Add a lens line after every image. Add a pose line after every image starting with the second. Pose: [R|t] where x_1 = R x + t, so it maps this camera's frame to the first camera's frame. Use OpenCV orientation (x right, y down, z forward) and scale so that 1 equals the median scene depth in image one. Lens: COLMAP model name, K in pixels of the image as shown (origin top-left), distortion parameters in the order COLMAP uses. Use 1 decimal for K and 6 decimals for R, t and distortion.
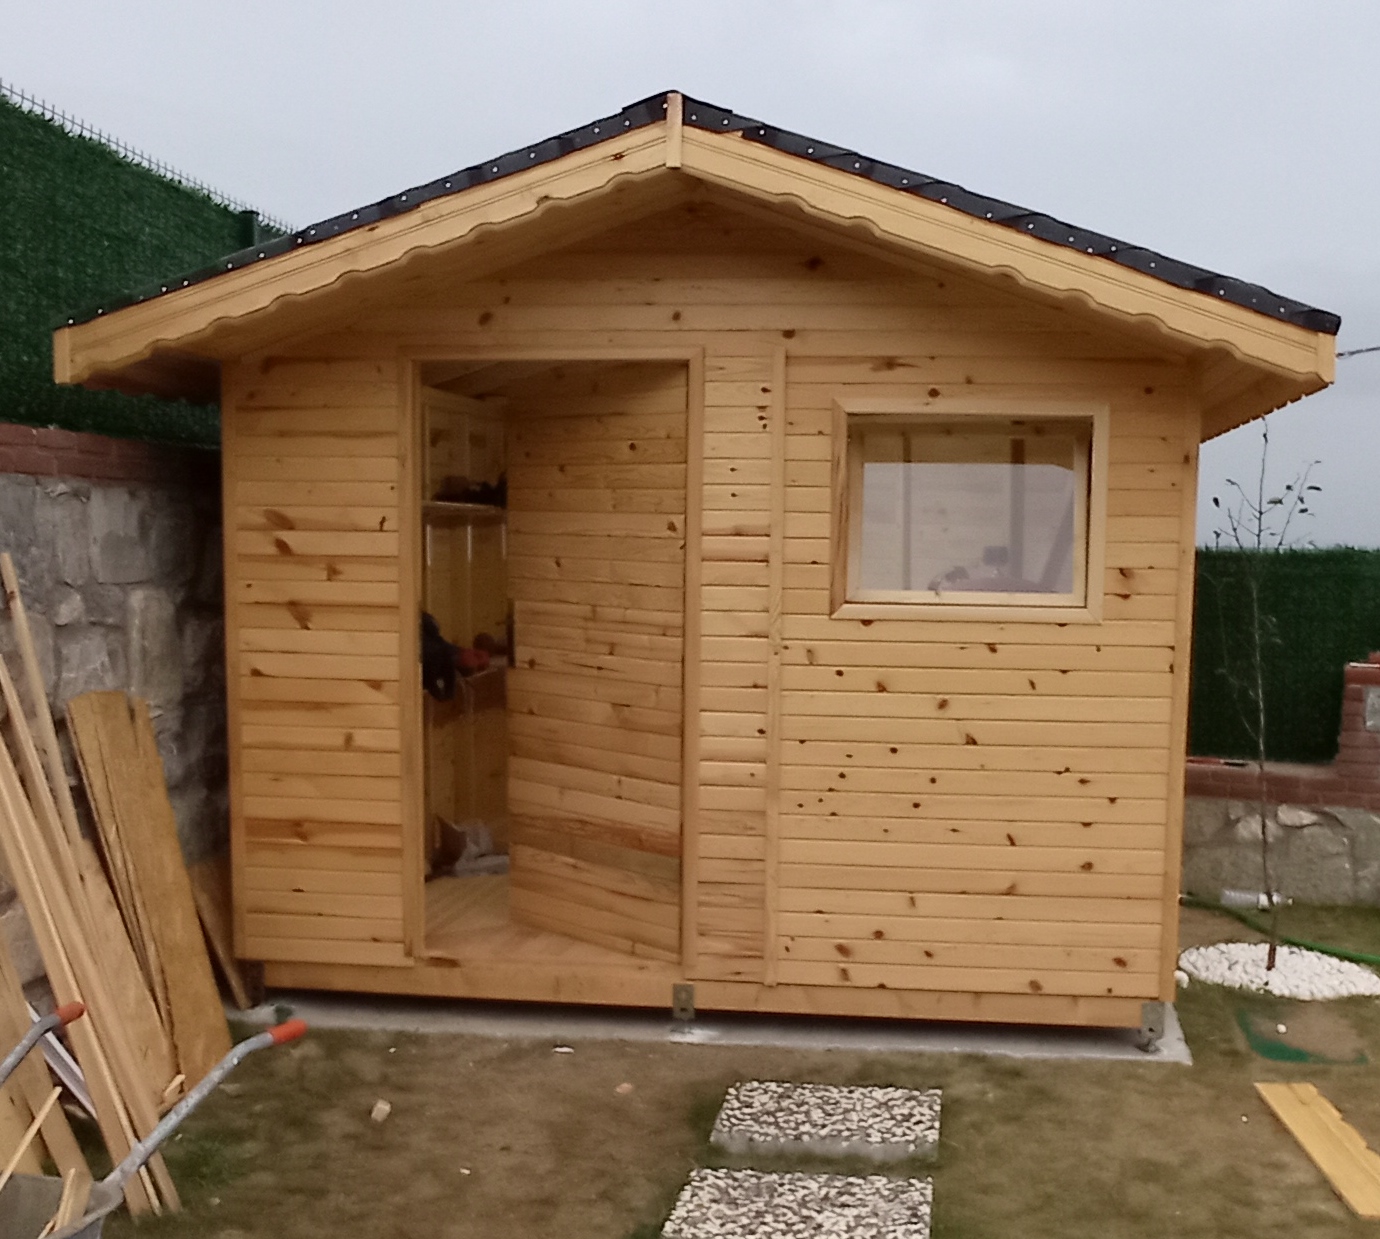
lens RADIAL K [[1522.6, 0, 803.0], [0, 1522.6, 716.8], [0, 0, 1]] dist [-0.053203, -0.035116]
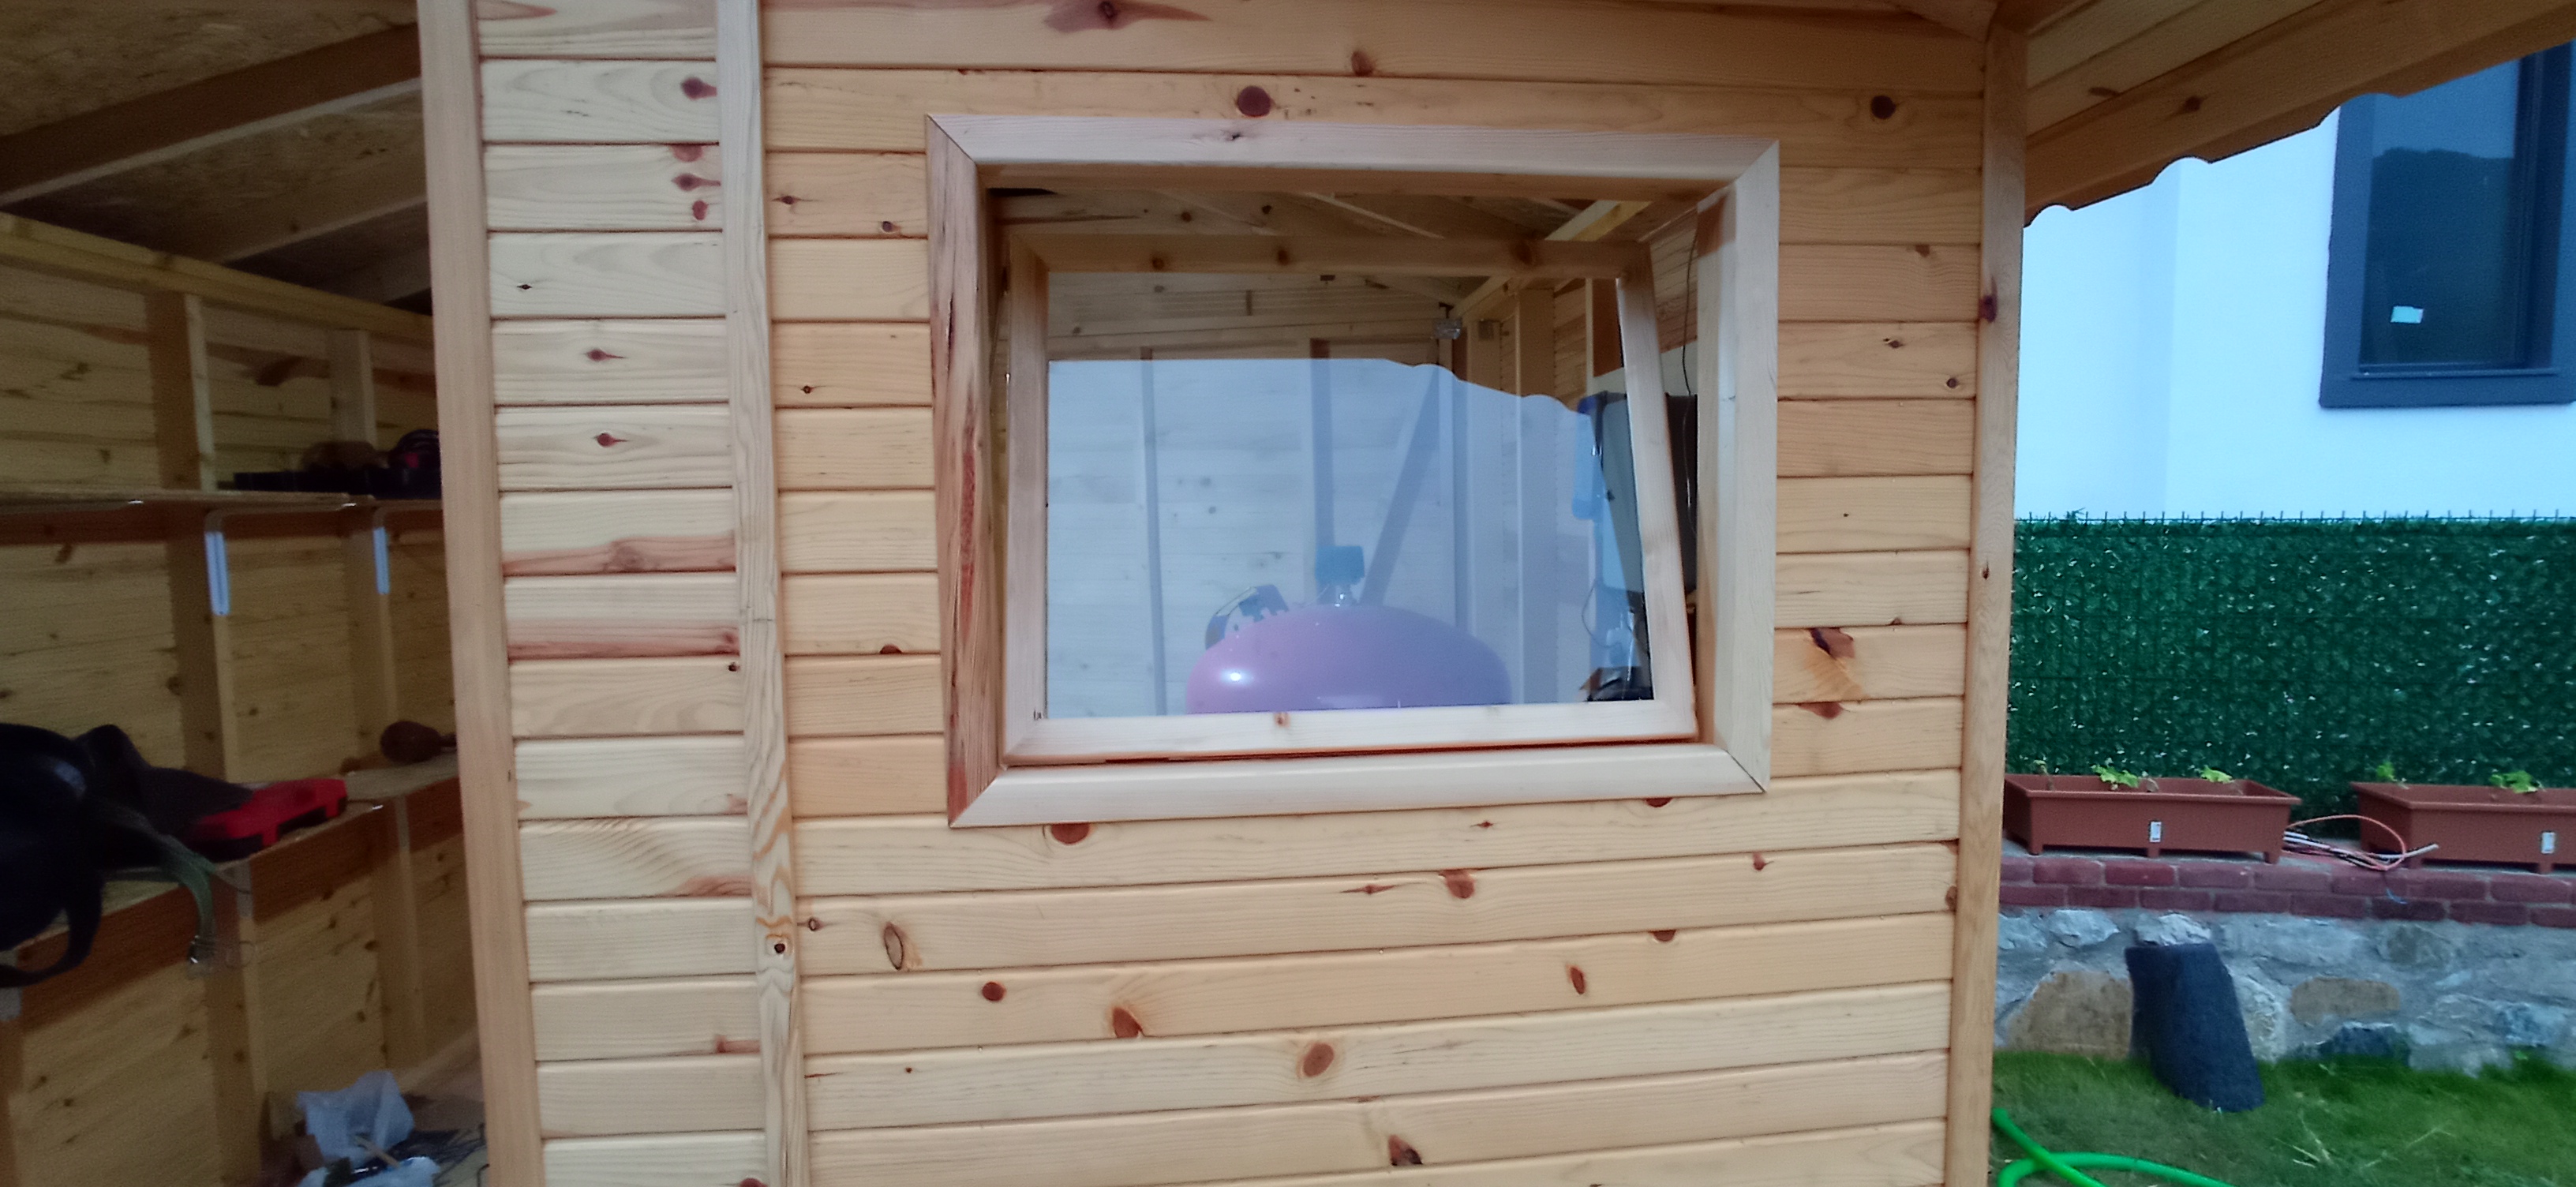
lens RADIAL K [[1195.0, 0, 1288.0], [0, 1195.0, 593.5], [0, 0, 1]] dist [-0.037959, 0.000623]
pose [[0.978362, -0.043086, 0.202364, 0.037550], [0.052047, 0.997876, -0.039165, -0.098000], [-0.200247, 0.048850, 0.978527, 0.736846]]
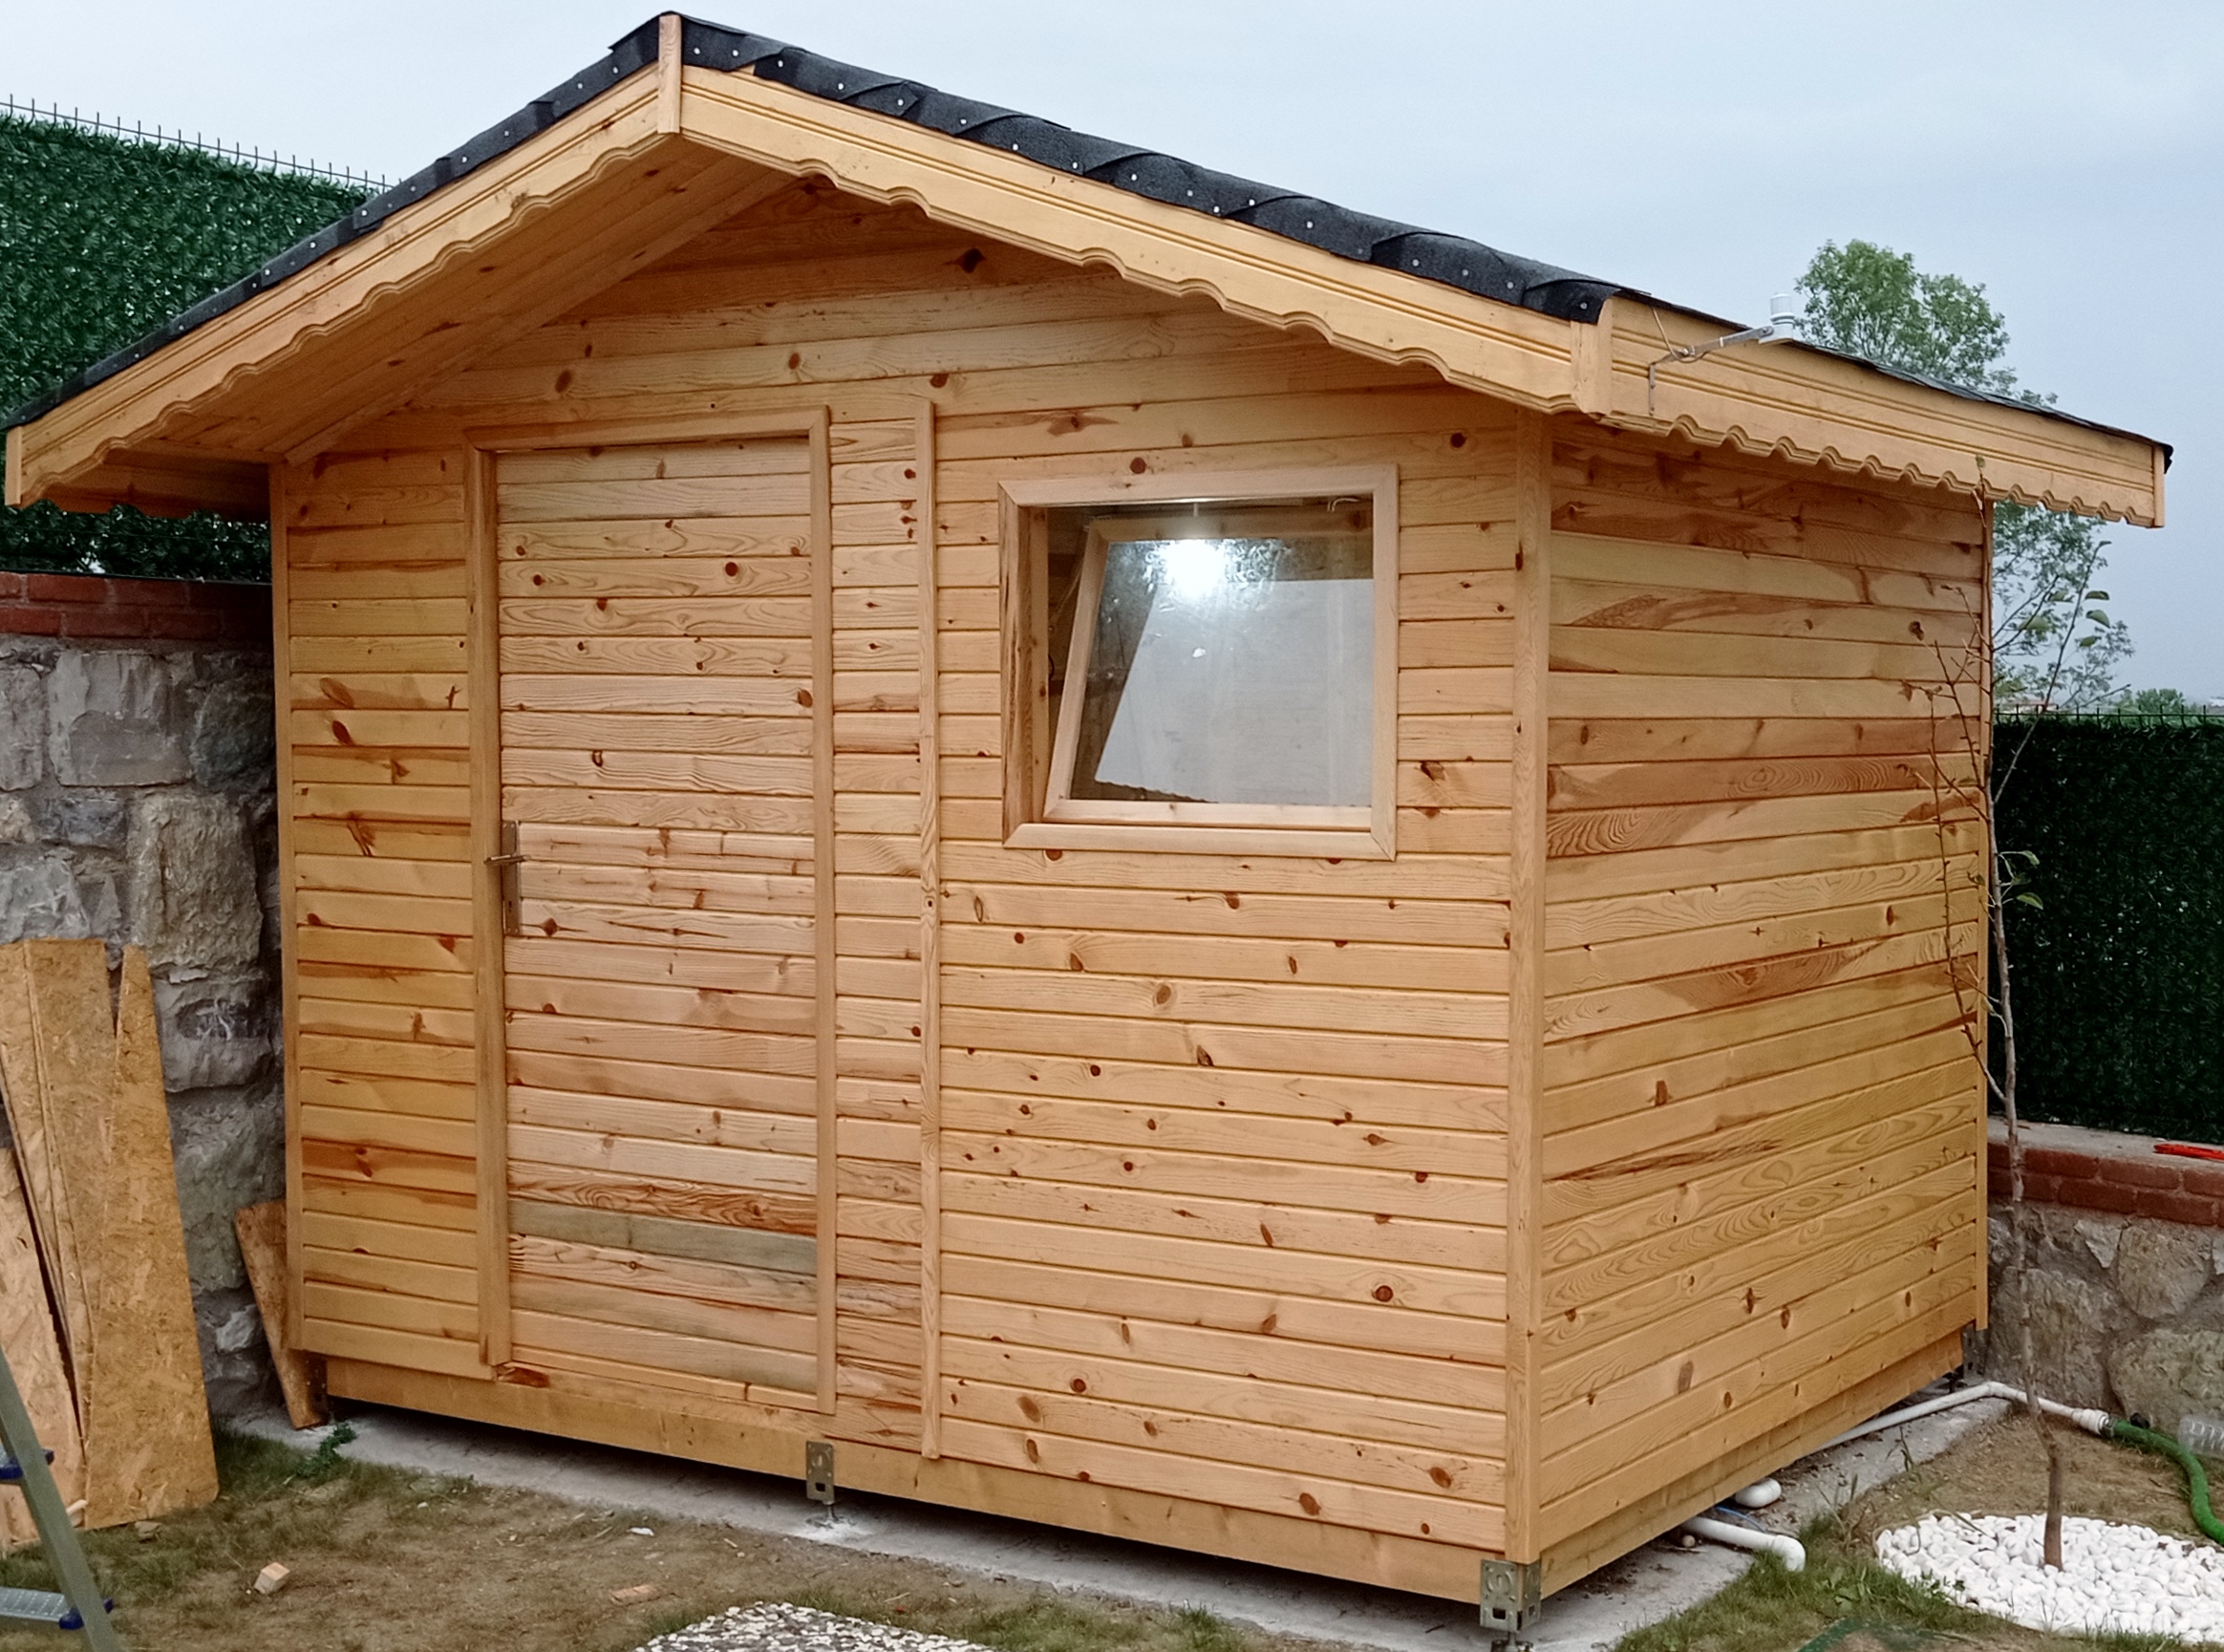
lens RADIAL K [[2891.9, 0, 1208.2], [0, 2891.9, 918.0], [0, 0, 1]] dist [0.177550, -0.528567]
pose [[0.894803, 0.018249, -0.446088, 0.596402], [-0.039707, 0.998458, -0.038802, 0.004679], [0.444692, 0.052433, 0.894148, 0.012403]]
